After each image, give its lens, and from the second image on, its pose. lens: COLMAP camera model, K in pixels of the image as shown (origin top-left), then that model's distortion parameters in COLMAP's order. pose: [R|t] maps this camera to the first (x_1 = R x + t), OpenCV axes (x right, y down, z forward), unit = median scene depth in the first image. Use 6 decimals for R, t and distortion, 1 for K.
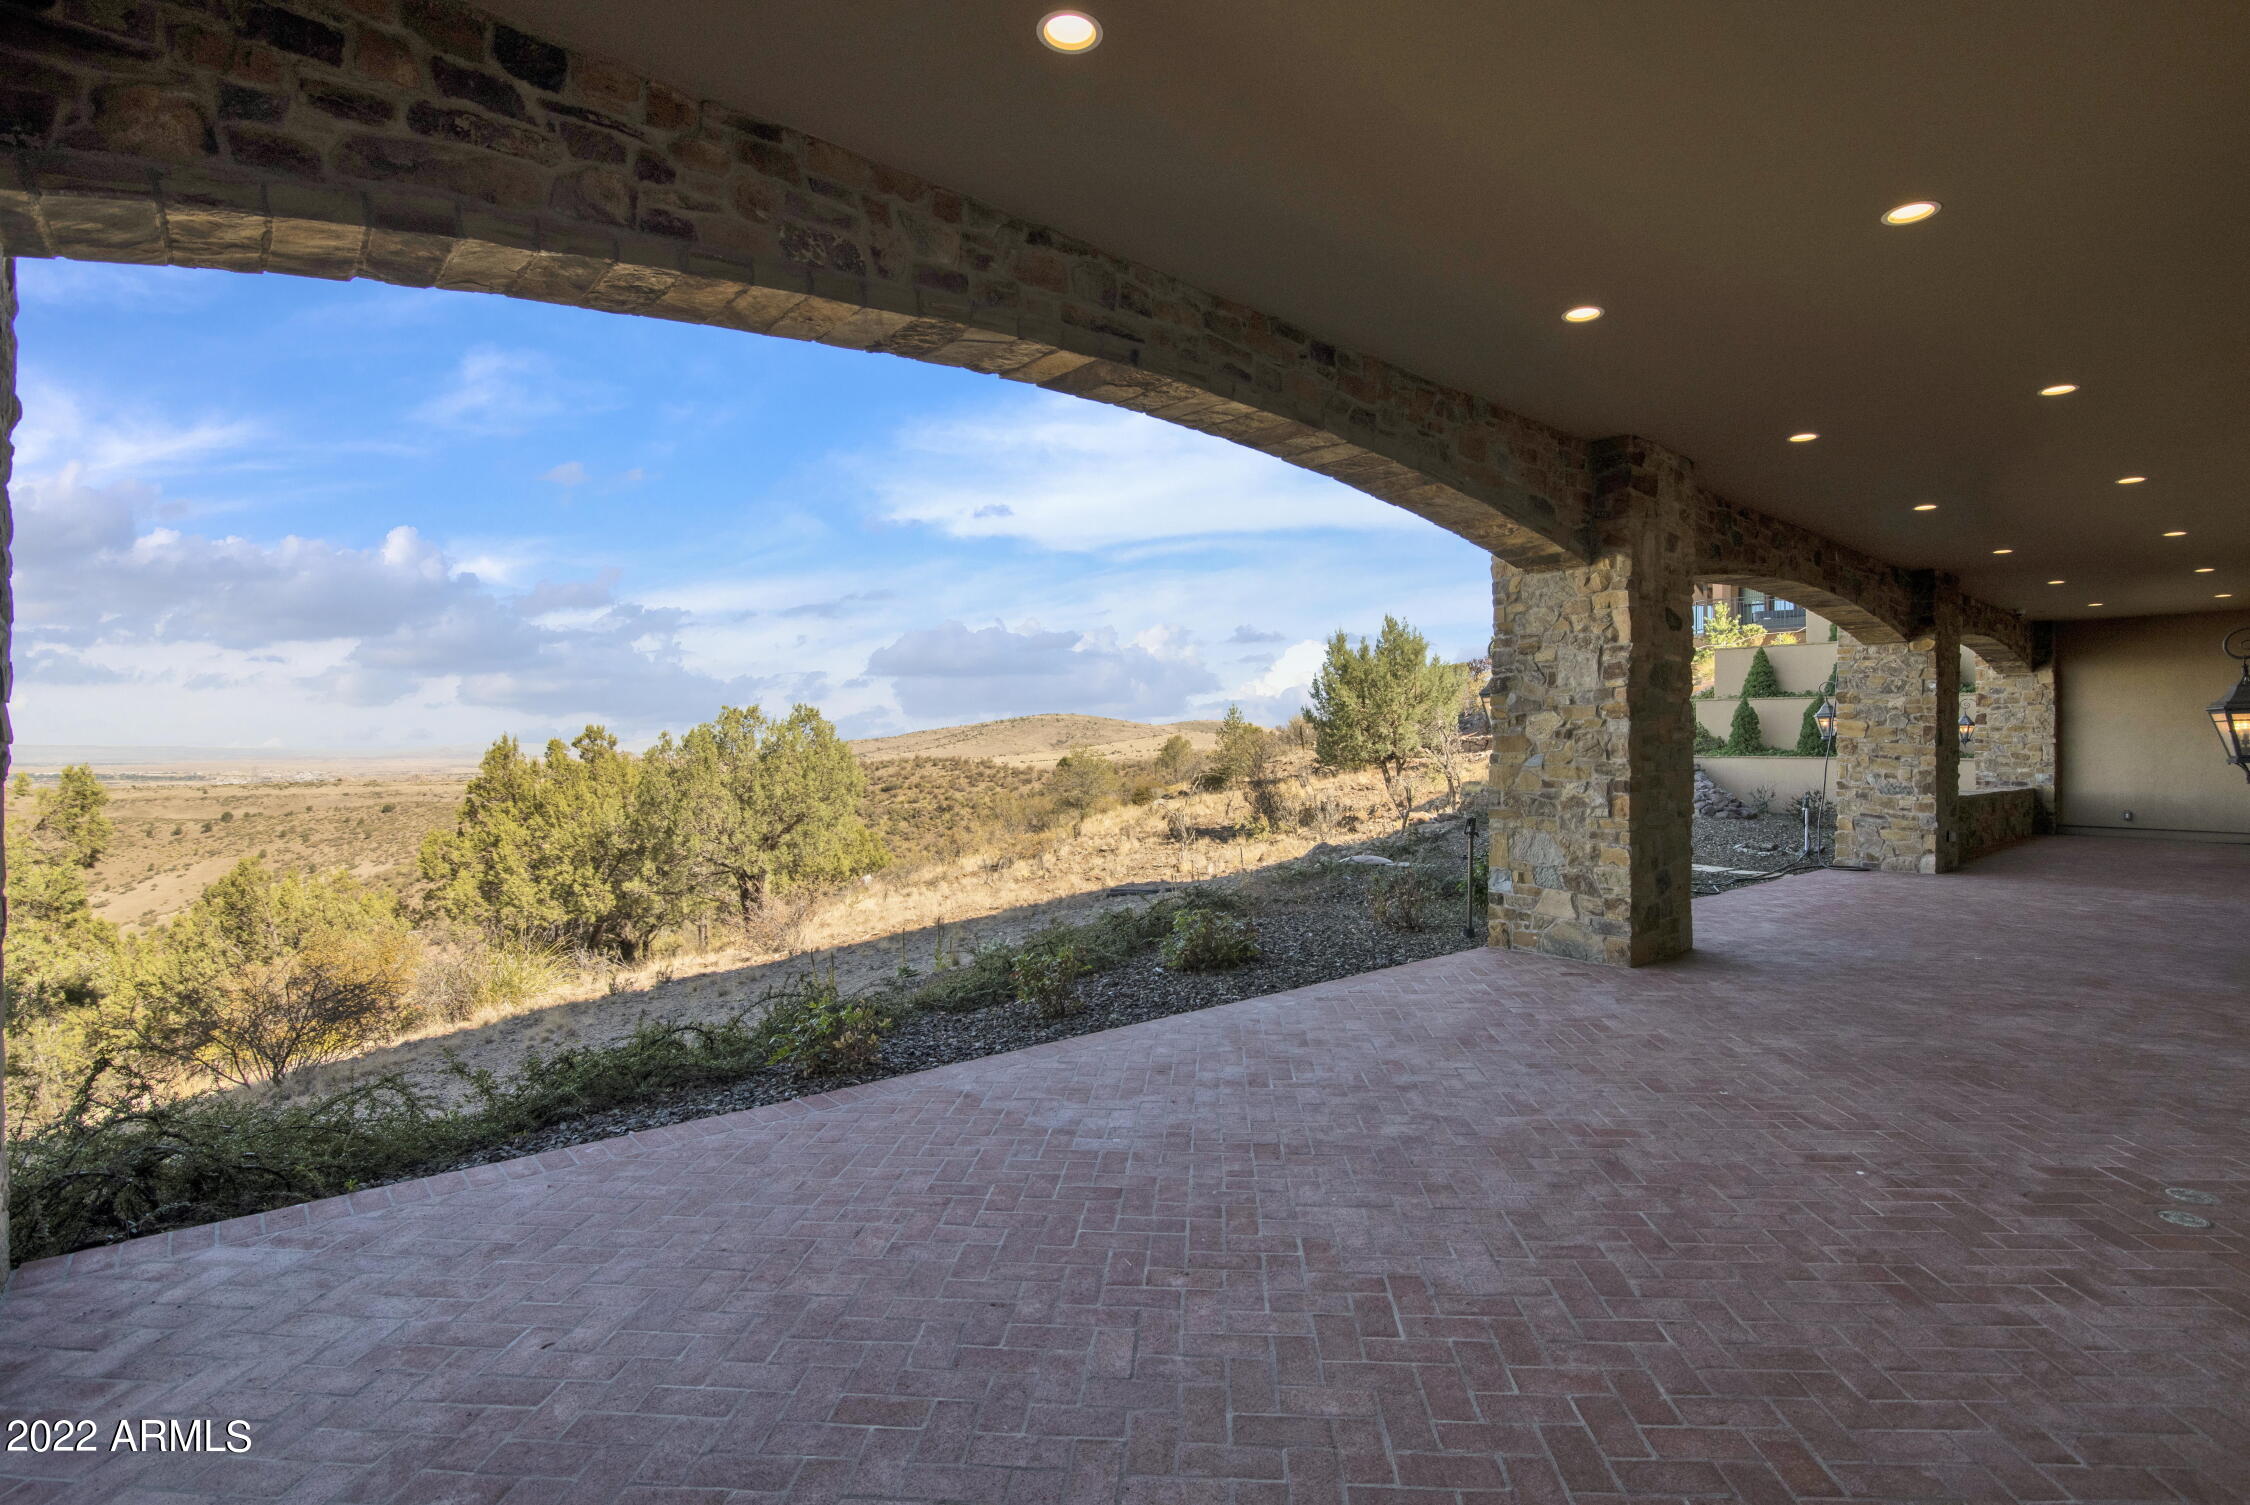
lens RADIAL K [[1063.3, 0, 1114.8], [0, 1063.3, 737.8], [0, 0, 1]] dist [-0.013305, 0.000085]
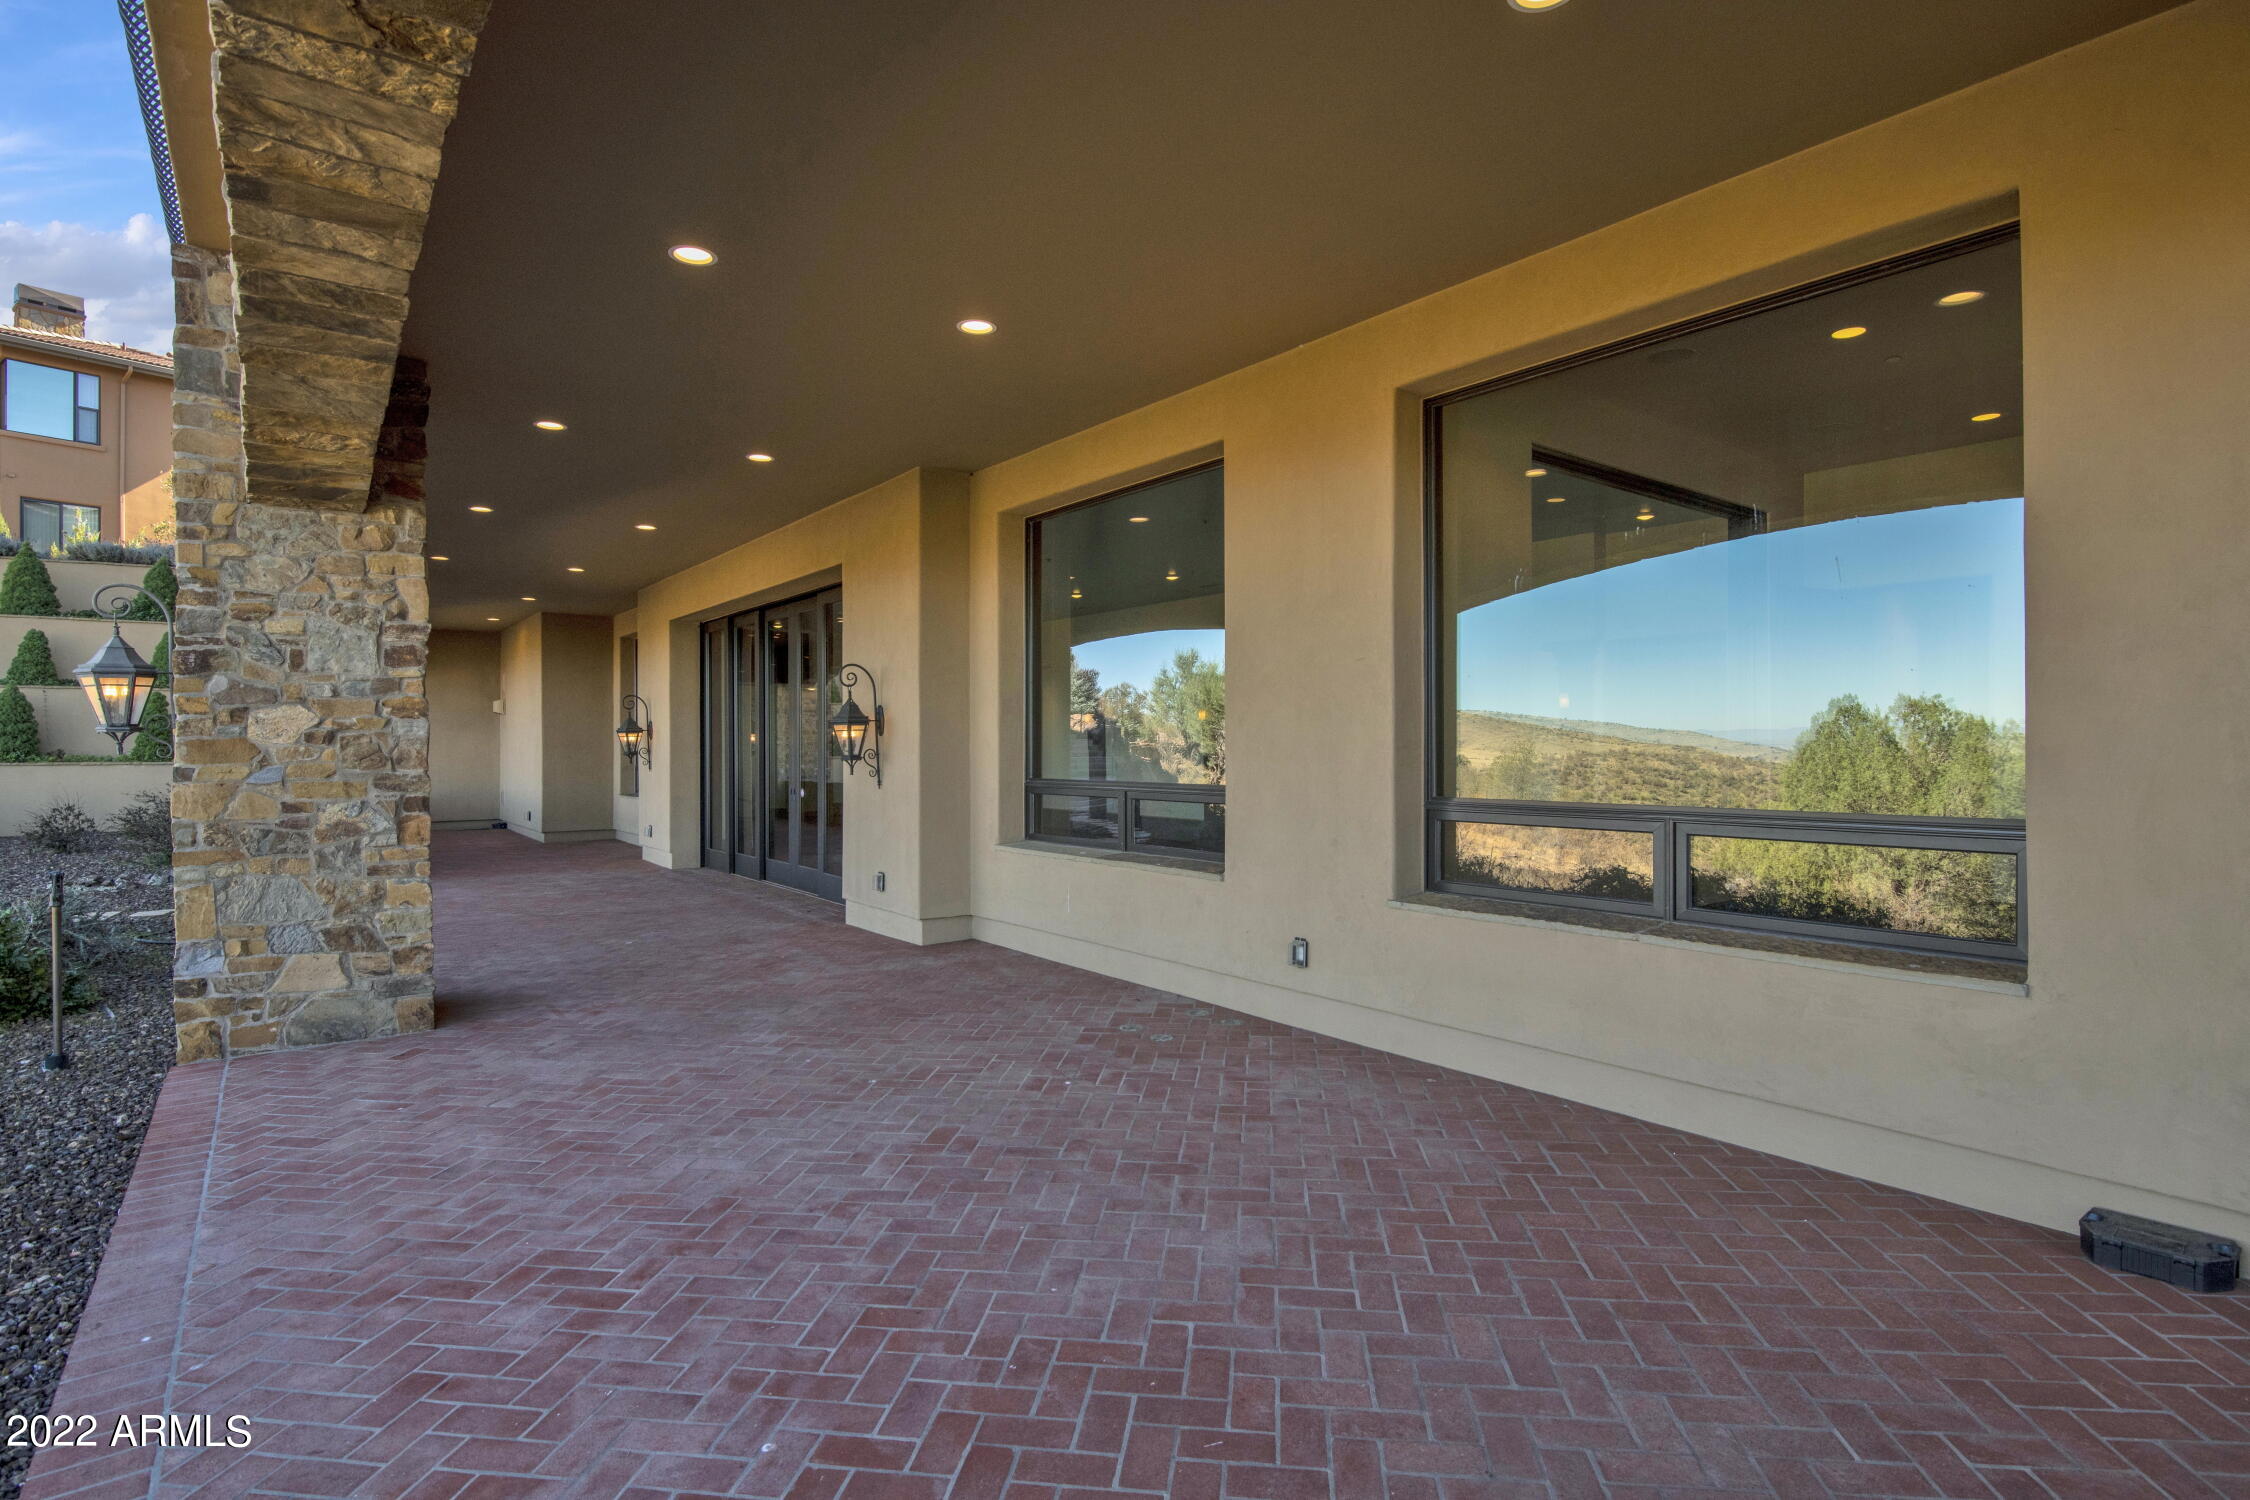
lens RADIAL K [[1120.8, 0, 1135.7], [0, 1120.8, 751.6], [0, 0, 1]] dist [-0.017043, -0.000475]
pose [[0.036309, -0.010253, 0.999288, -0.320263], [-0.003863, 0.999938, 0.010400, -0.003832], [-0.999333, -0.004238, 0.036267, 0.422566]]
